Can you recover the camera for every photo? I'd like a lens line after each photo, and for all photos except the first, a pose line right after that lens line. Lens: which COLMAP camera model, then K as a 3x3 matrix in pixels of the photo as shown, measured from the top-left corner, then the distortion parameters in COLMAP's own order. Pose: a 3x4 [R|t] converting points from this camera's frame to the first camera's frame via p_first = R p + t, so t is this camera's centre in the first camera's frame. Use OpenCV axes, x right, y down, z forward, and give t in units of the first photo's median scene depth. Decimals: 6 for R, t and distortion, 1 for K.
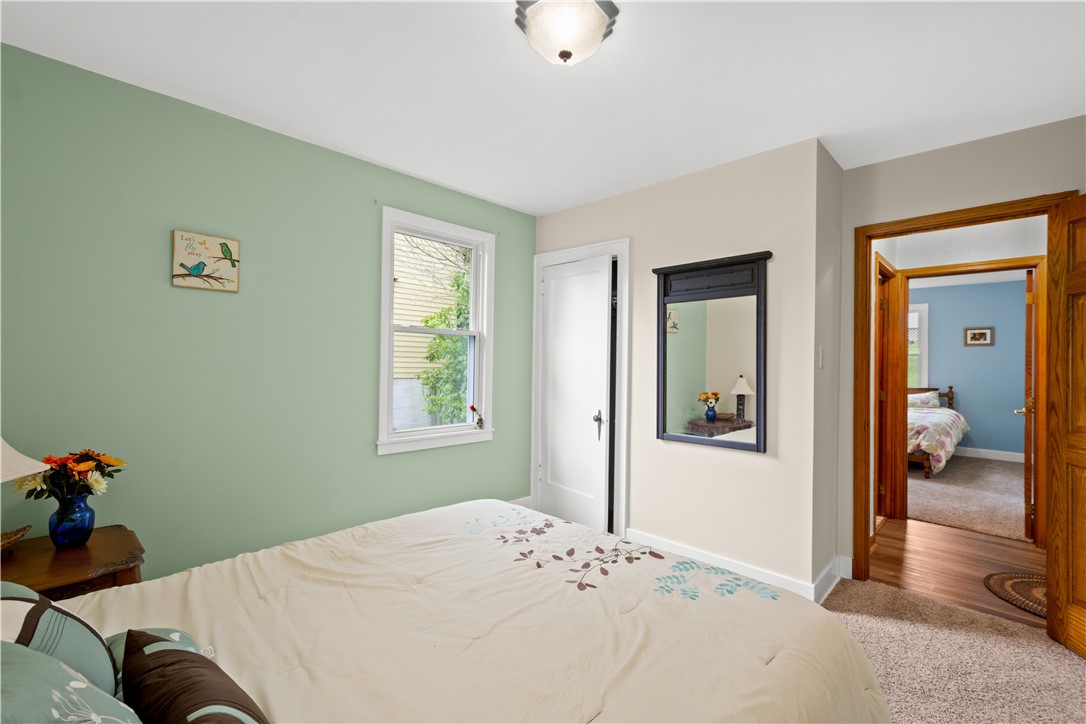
lens RADIAL K [[479.4, 0, 542.0], [0, 479.4, 361.0], [0, 0, 1]] dist [0.009258, 0.000371]
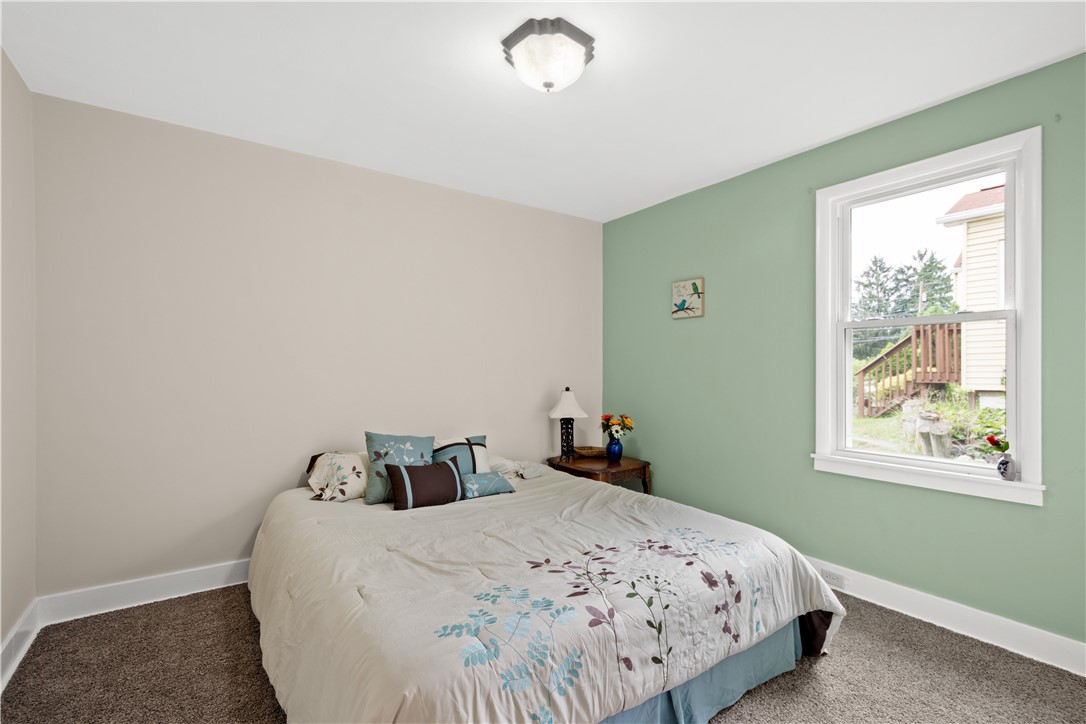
lens RADIAL K [[479.4, 0, 548.1], [0, 479.4, 367.1], [0, 0, 1]] dist [0.009258, 0.000371]
pose [[-0.155360, -0.014152, -0.987757, 0.816672], [0.002445, 0.999889, -0.014710, 0.021140], [0.987855, -0.004700, -0.155308, 0.829812]]
